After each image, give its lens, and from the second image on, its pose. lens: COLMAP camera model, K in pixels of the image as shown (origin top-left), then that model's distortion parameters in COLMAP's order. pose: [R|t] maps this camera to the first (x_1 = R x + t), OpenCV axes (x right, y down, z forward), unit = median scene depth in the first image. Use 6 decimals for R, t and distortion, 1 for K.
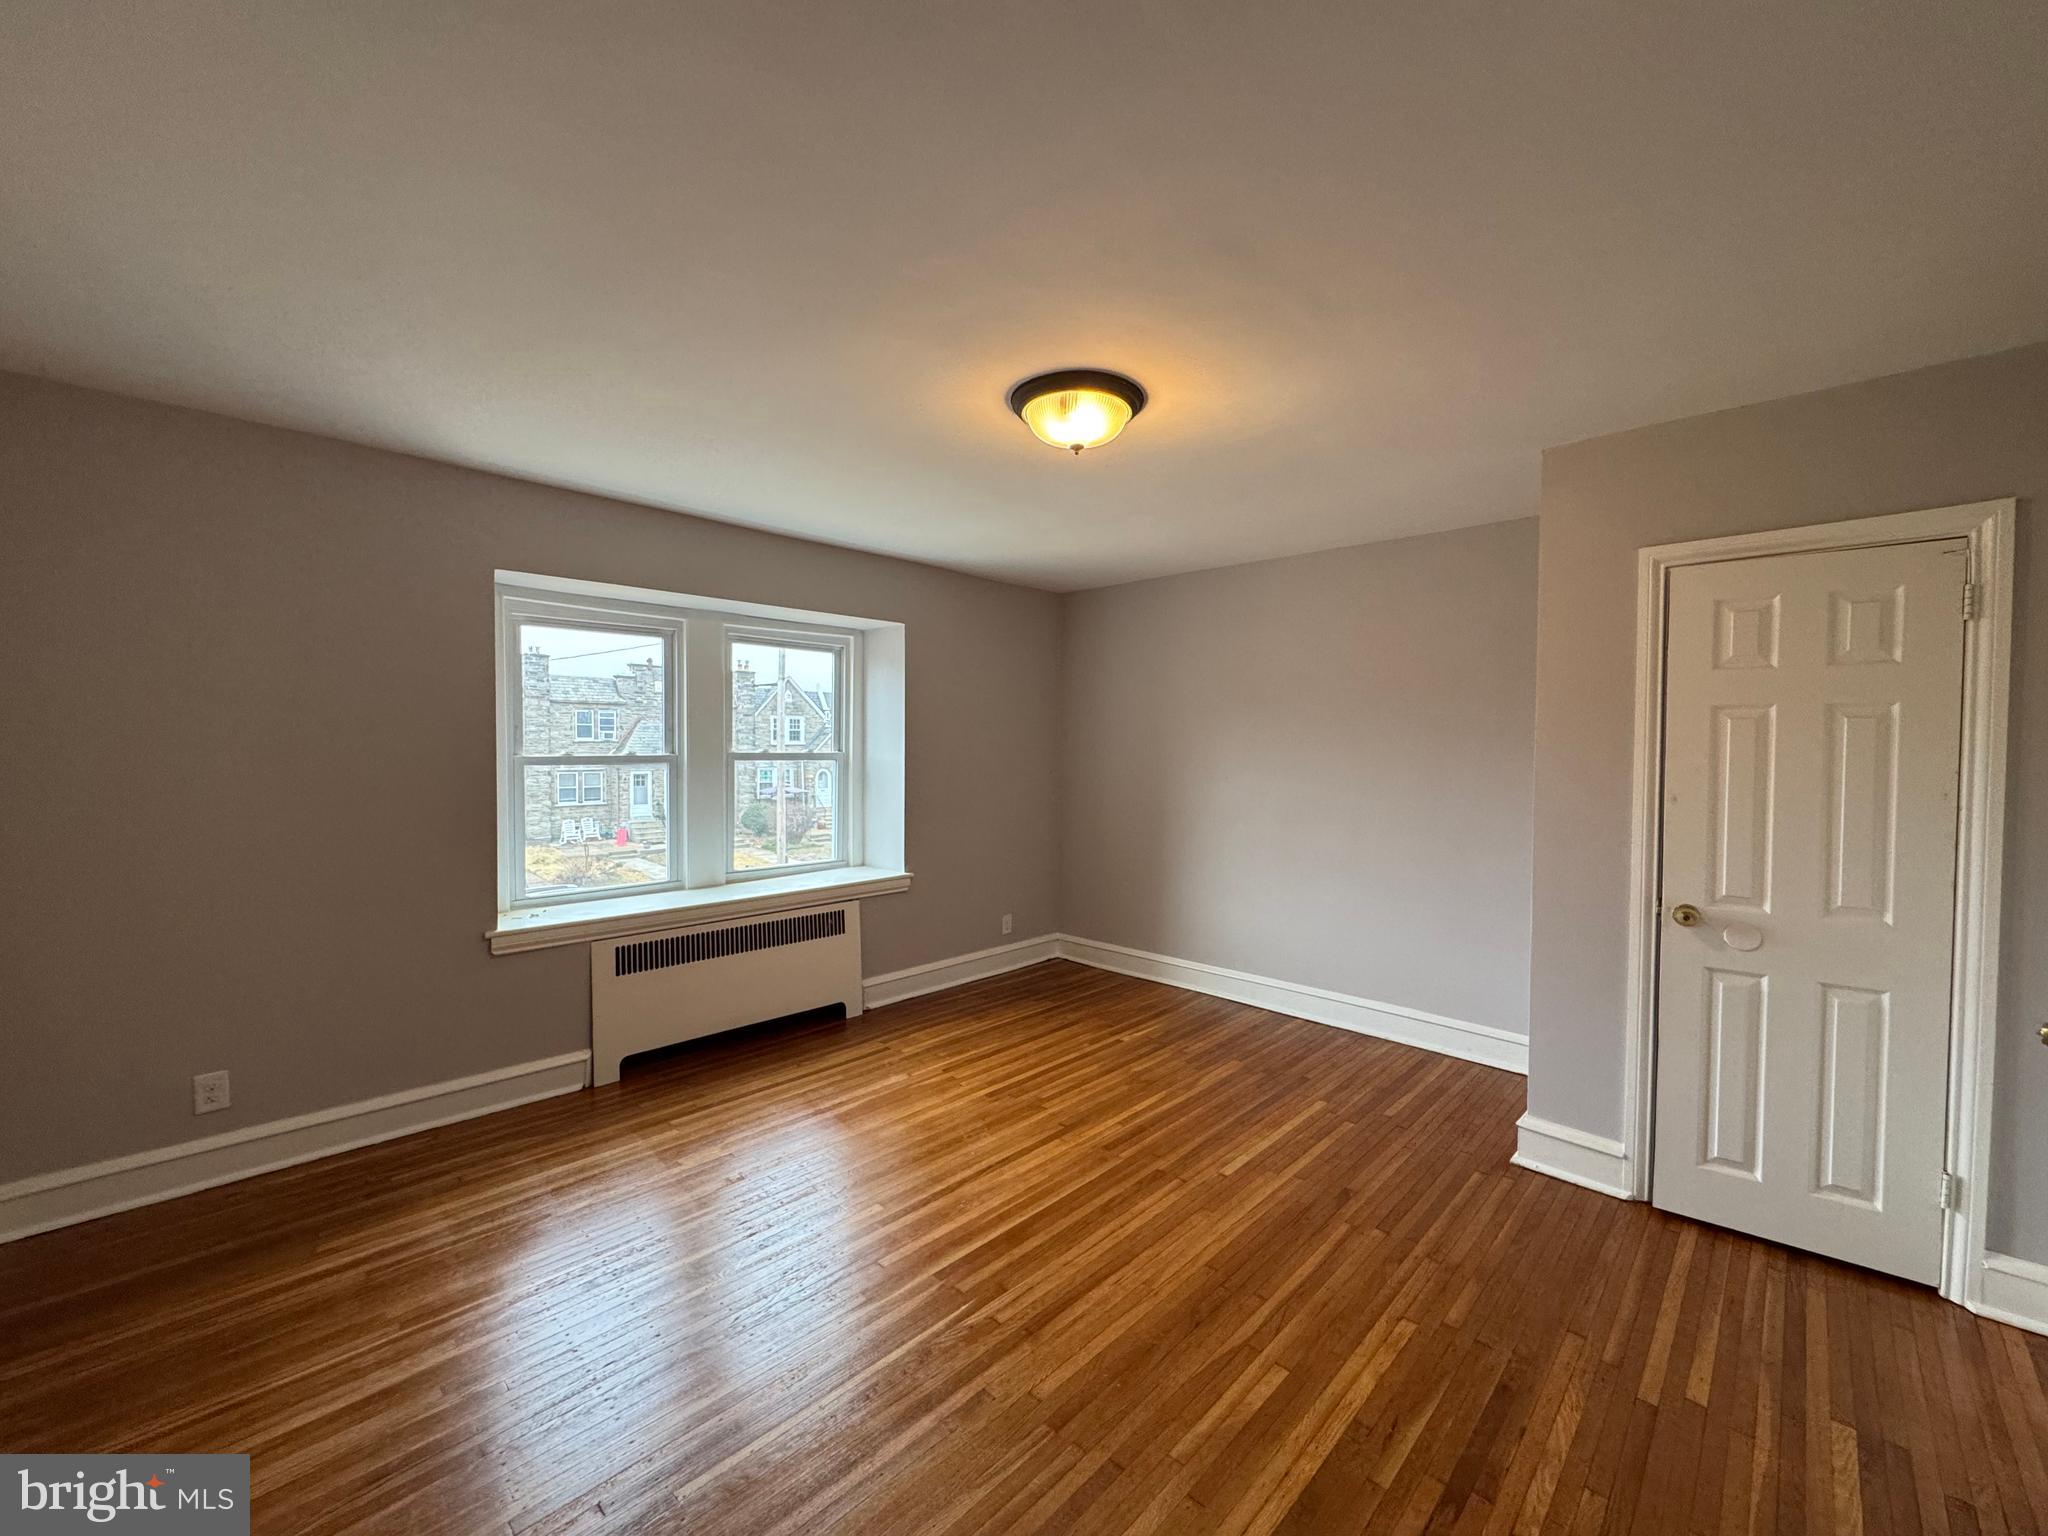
lens RADIAL K [[814.4, 0, 1024.0], [0, 814.4, 768.0], [0, 0, 1]] dist [-0.011630, 0.000051]
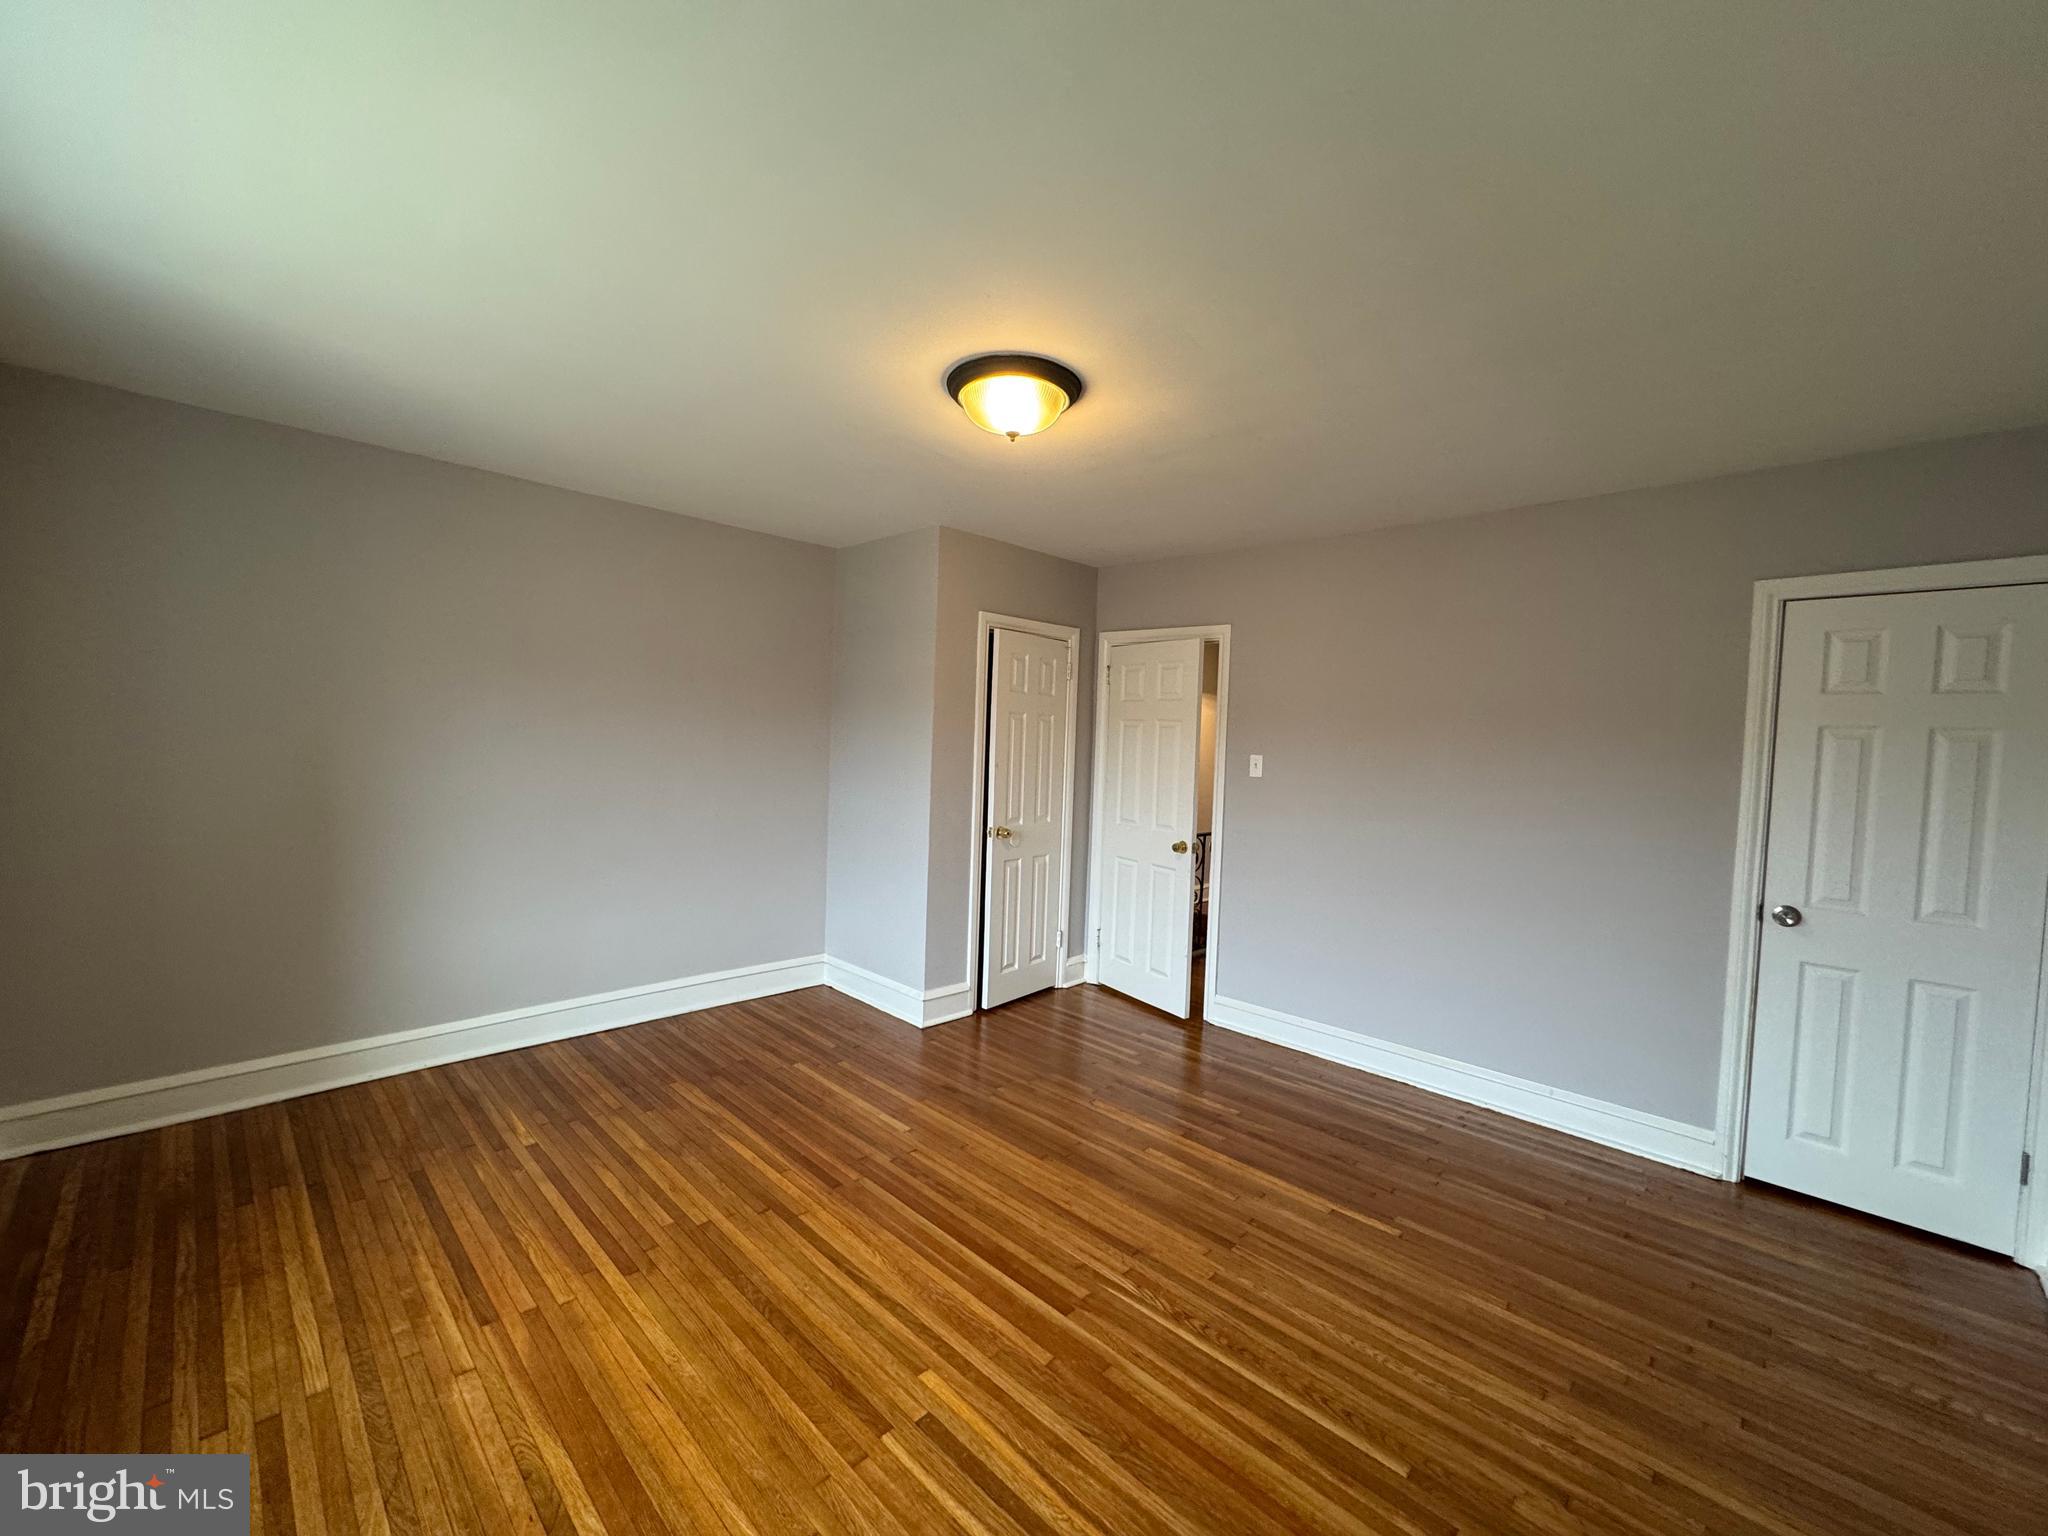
lens RADIAL K [[814.4, 0, 1024.0], [0, 814.4, 768.0], [0, 0, 1]] dist [-0.011630, 0.000051]
pose [[0.002952, -0.046244, 0.998926, -0.636713], [-0.005708, 0.998913, 0.046260, -0.023273], [-0.999979, -0.005839, 0.002685, 0.668028]]
